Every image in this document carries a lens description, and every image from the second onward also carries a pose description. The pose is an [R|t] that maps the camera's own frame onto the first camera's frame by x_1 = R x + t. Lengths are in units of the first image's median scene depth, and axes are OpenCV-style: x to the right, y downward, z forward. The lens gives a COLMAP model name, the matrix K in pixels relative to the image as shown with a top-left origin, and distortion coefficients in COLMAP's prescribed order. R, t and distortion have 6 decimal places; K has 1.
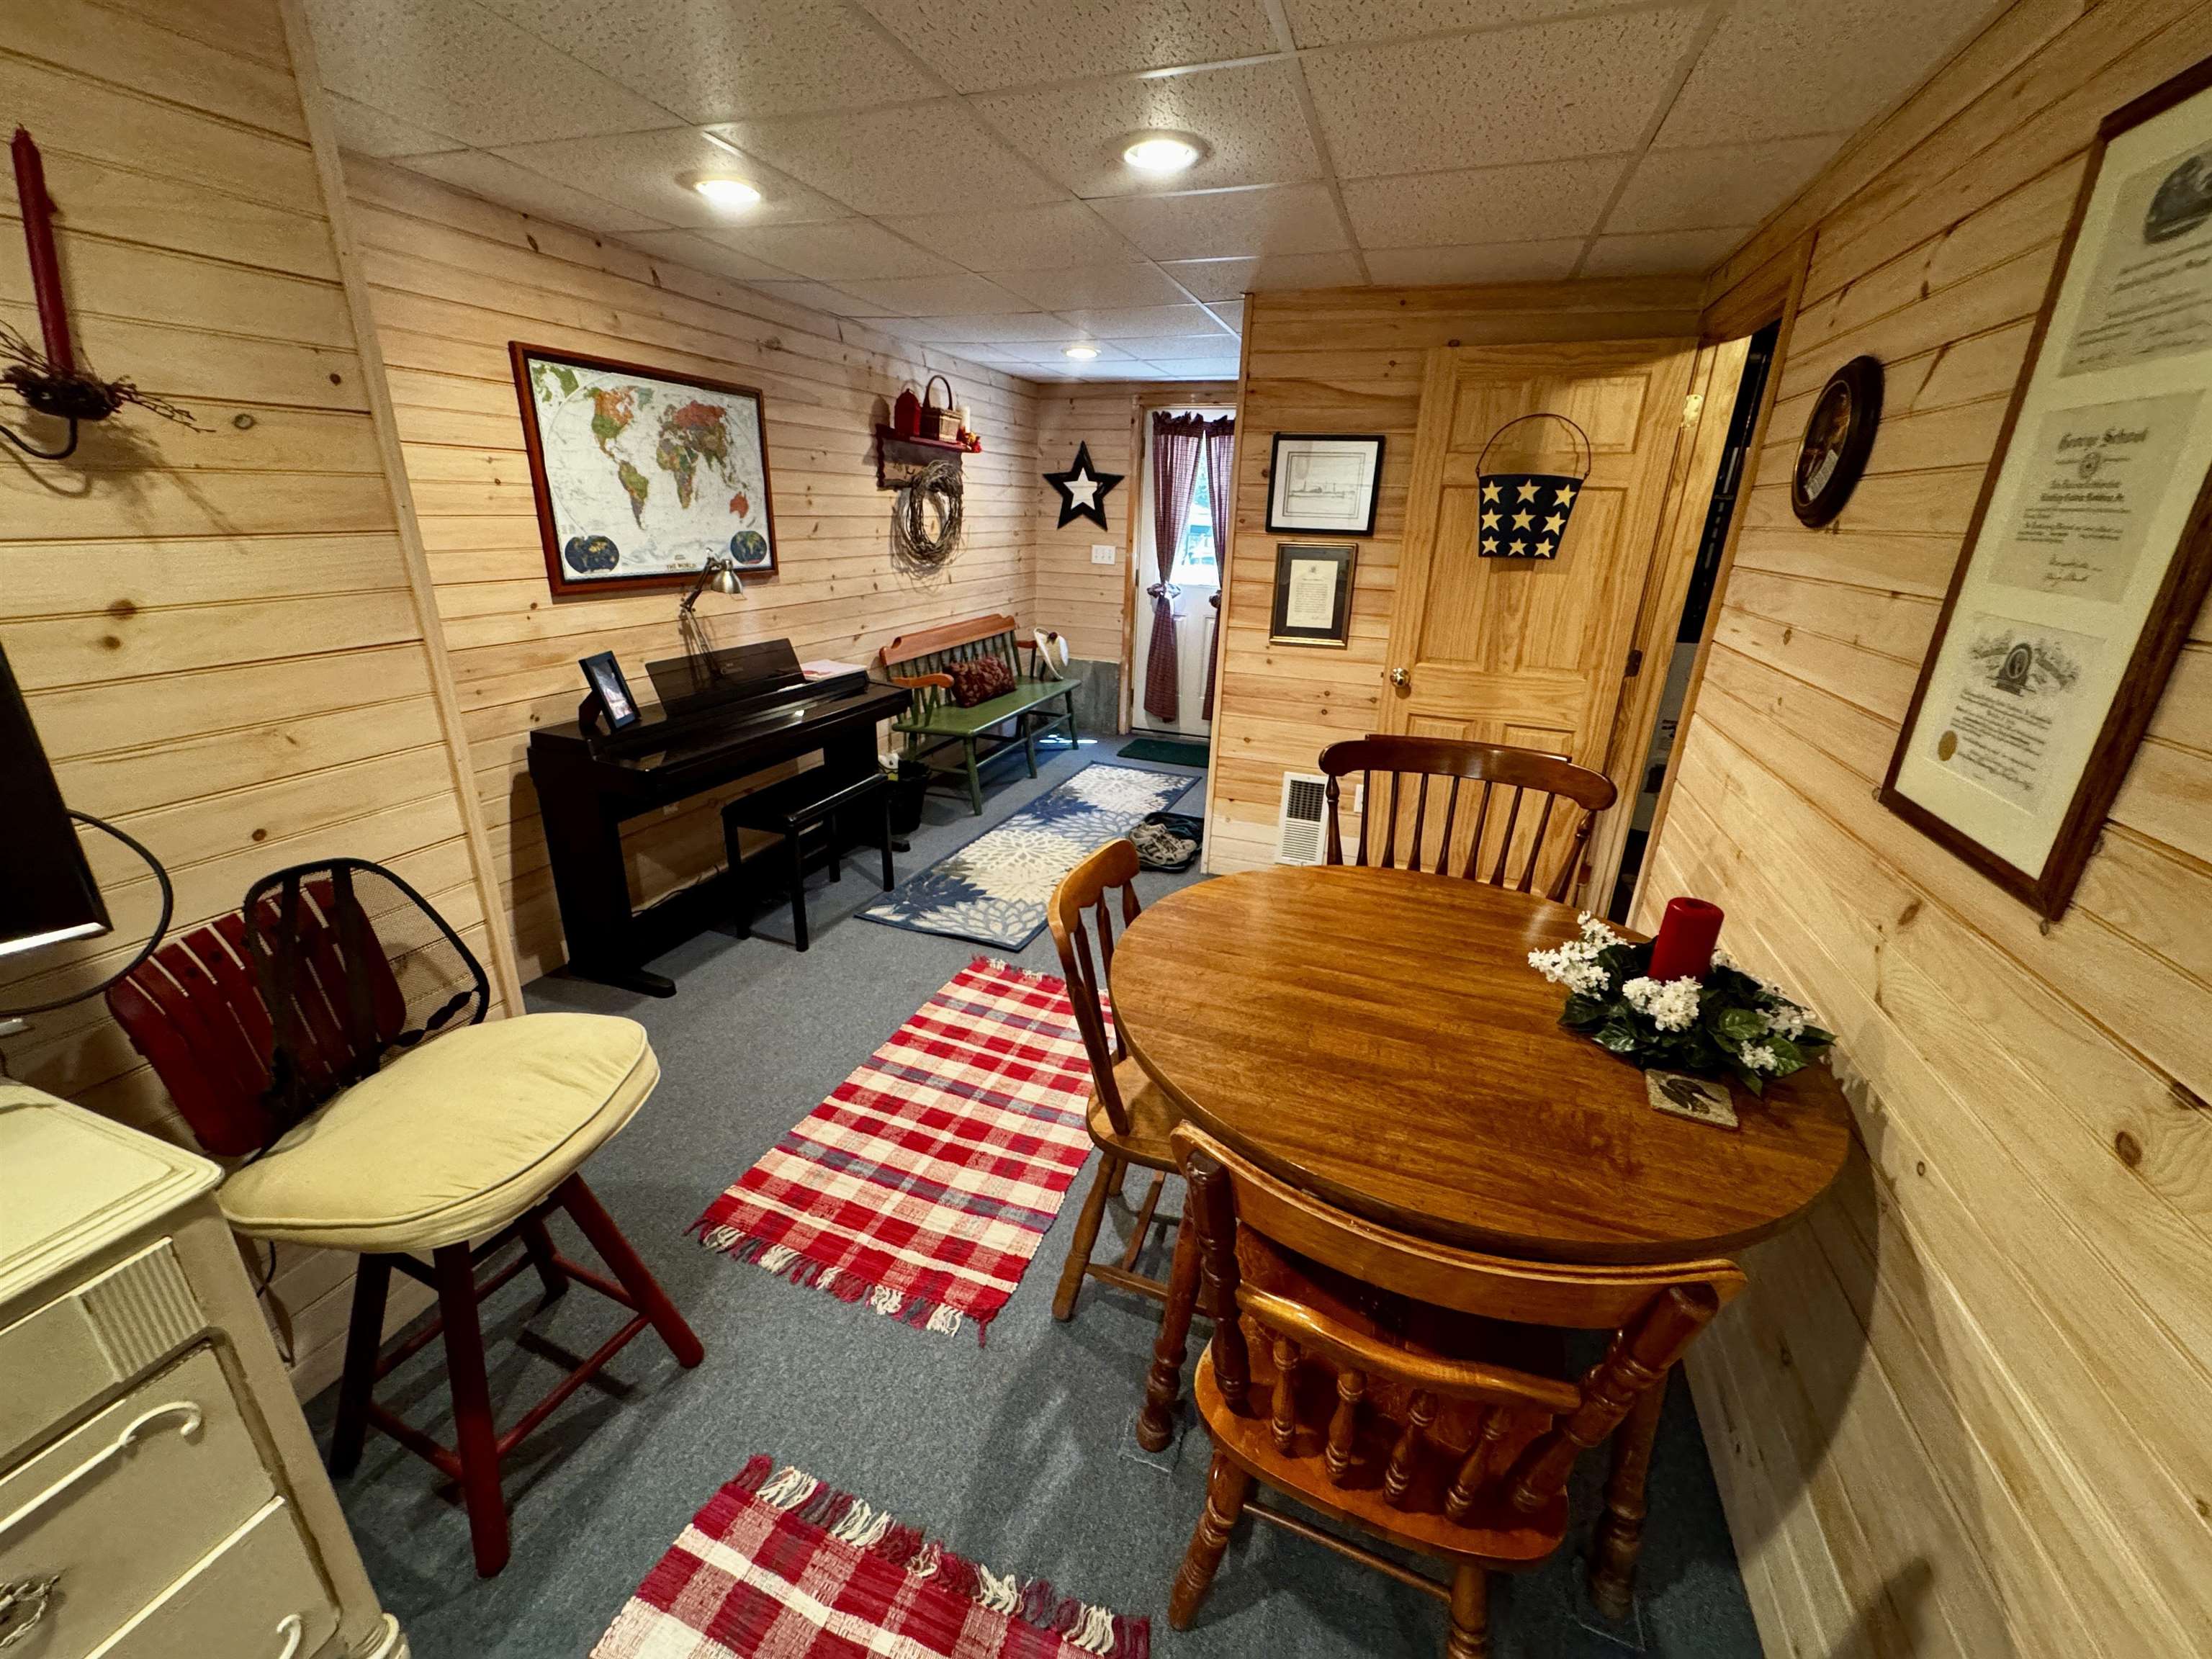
lens RADIAL K [[880.7, 0, 1108.6], [0, 880.7, 825.8], [0, 0, 1]] dist [-0.004453, -0.000098]
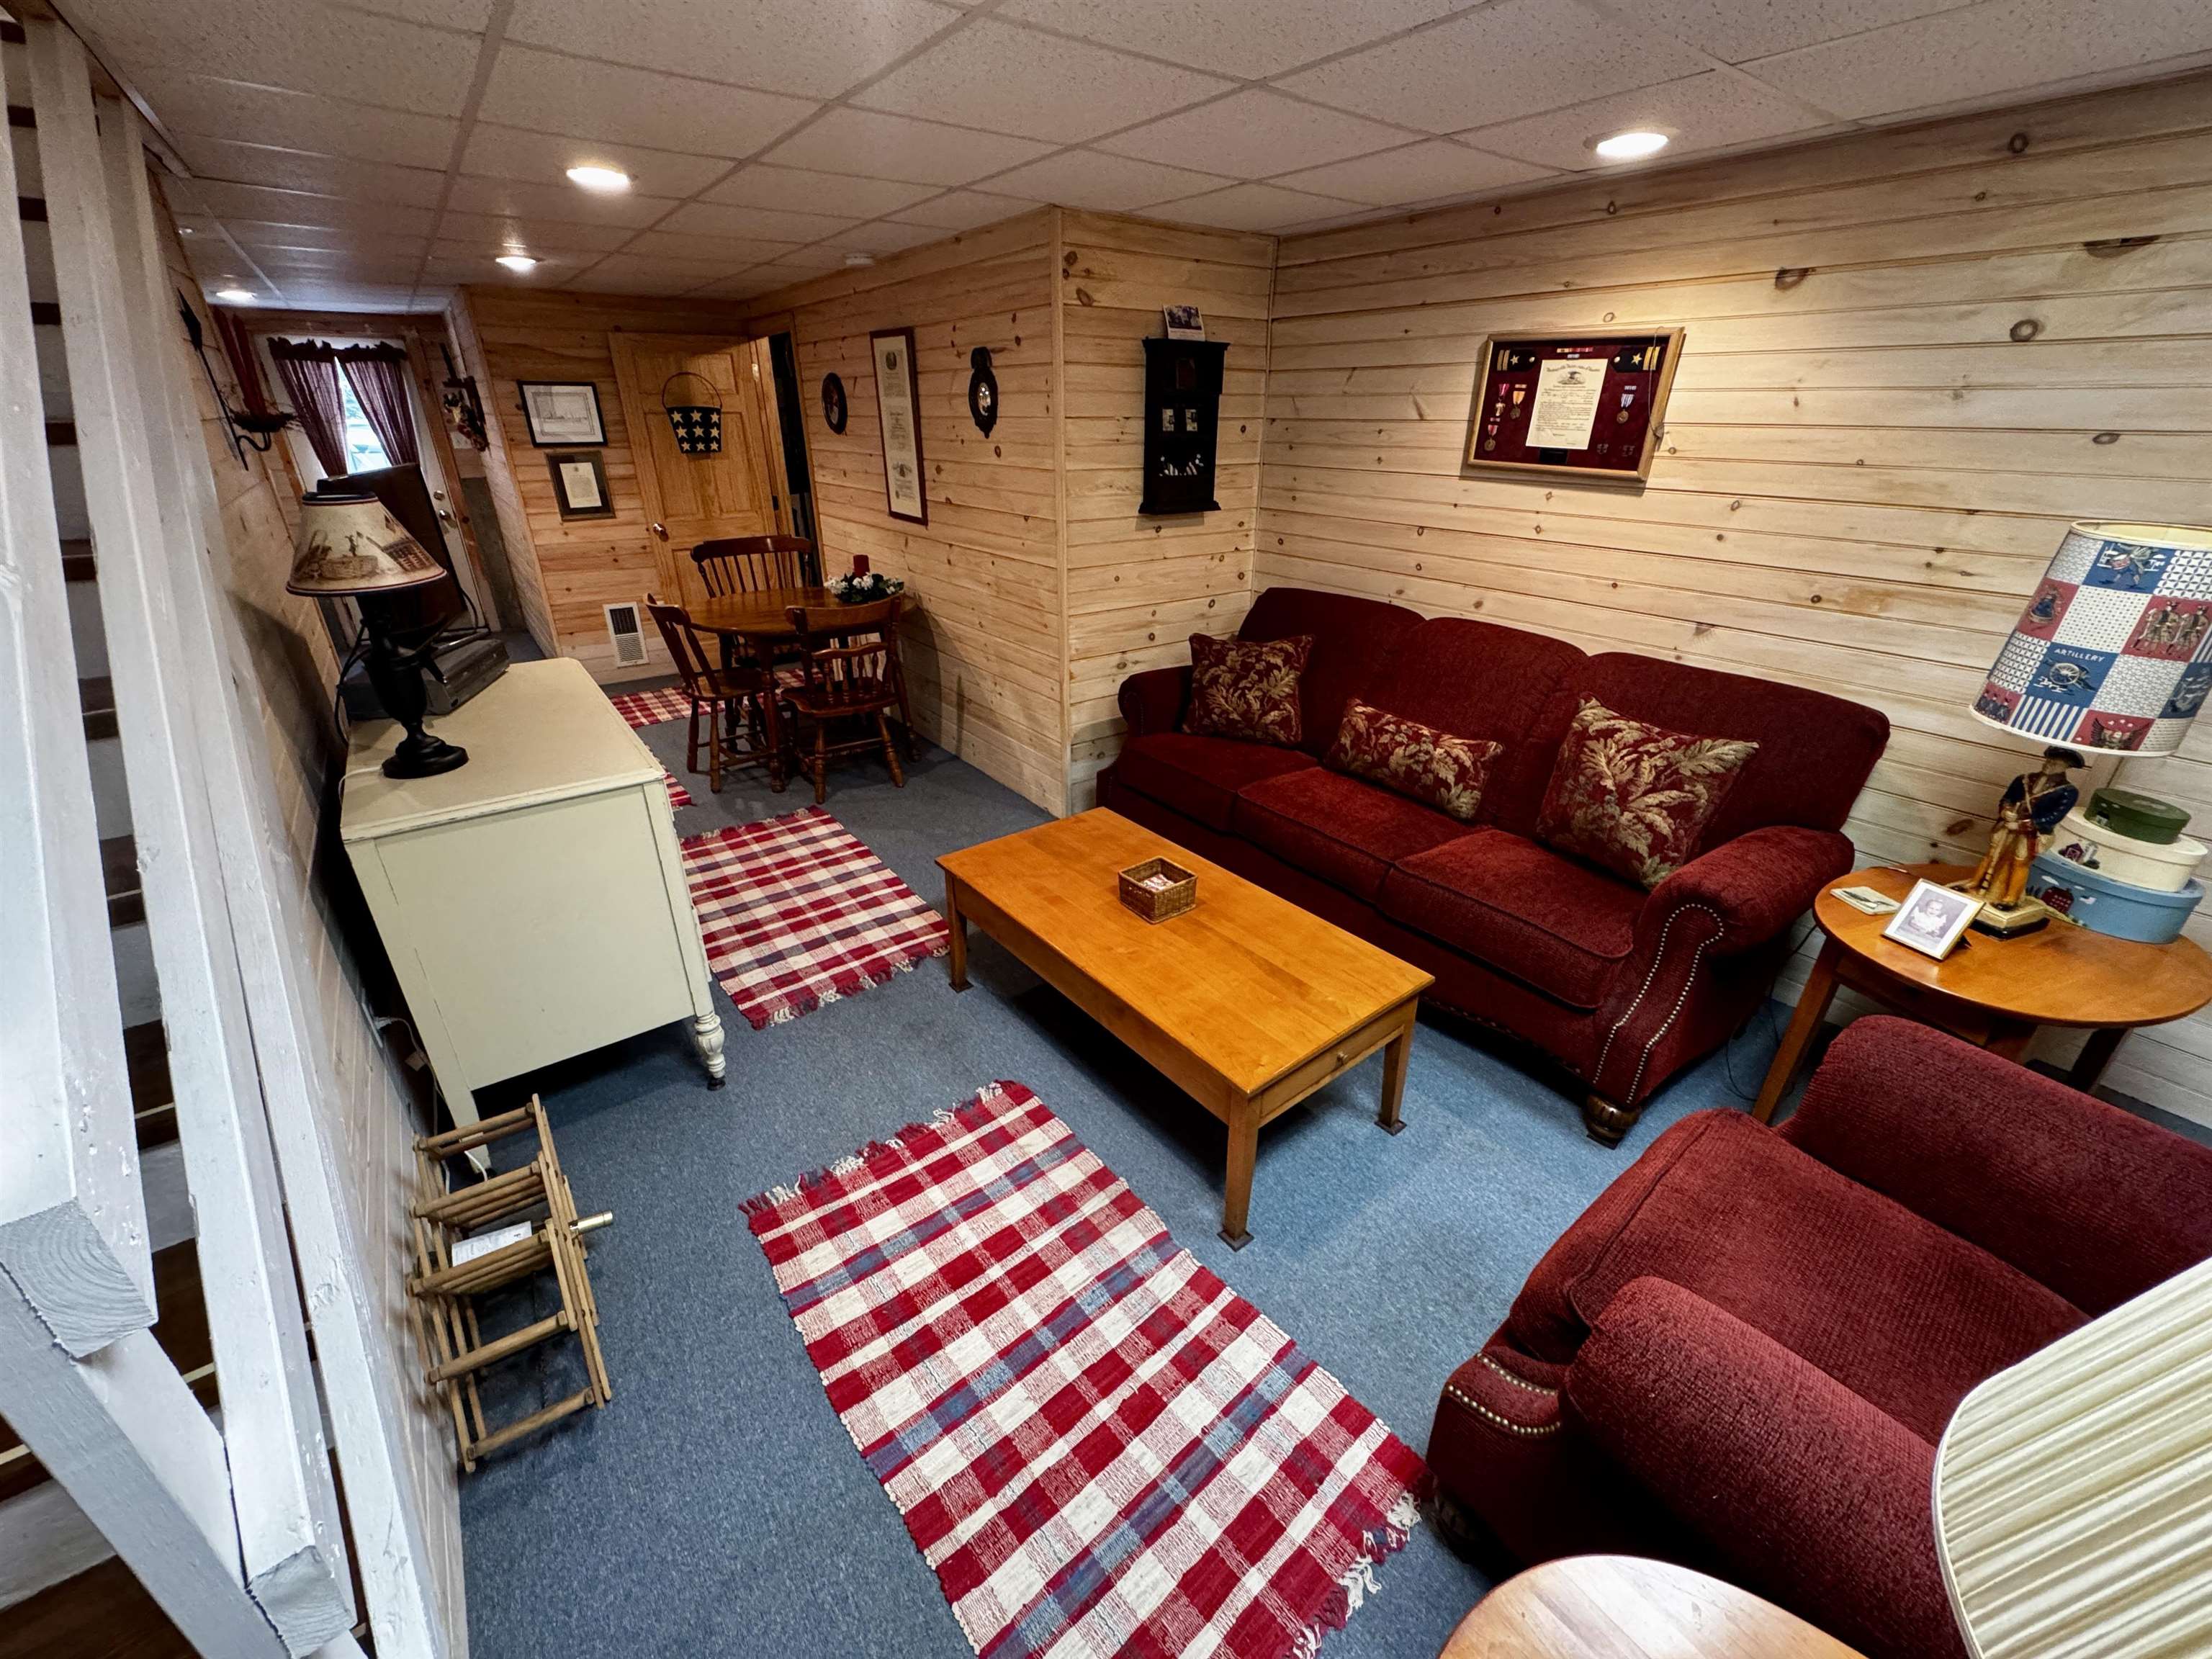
lens RADIAL K [[880.7, 0, 1106.4], [0, 880.7, 825.8], [0, 0, 1]] dist [-0.004453, -0.000098]
pose [[0.553286, -0.383399, 0.739513, -0.747618], [0.299580, 0.919965, 0.252816, 0.210447], [-0.777256, 0.081664, 0.623862, -0.768661]]
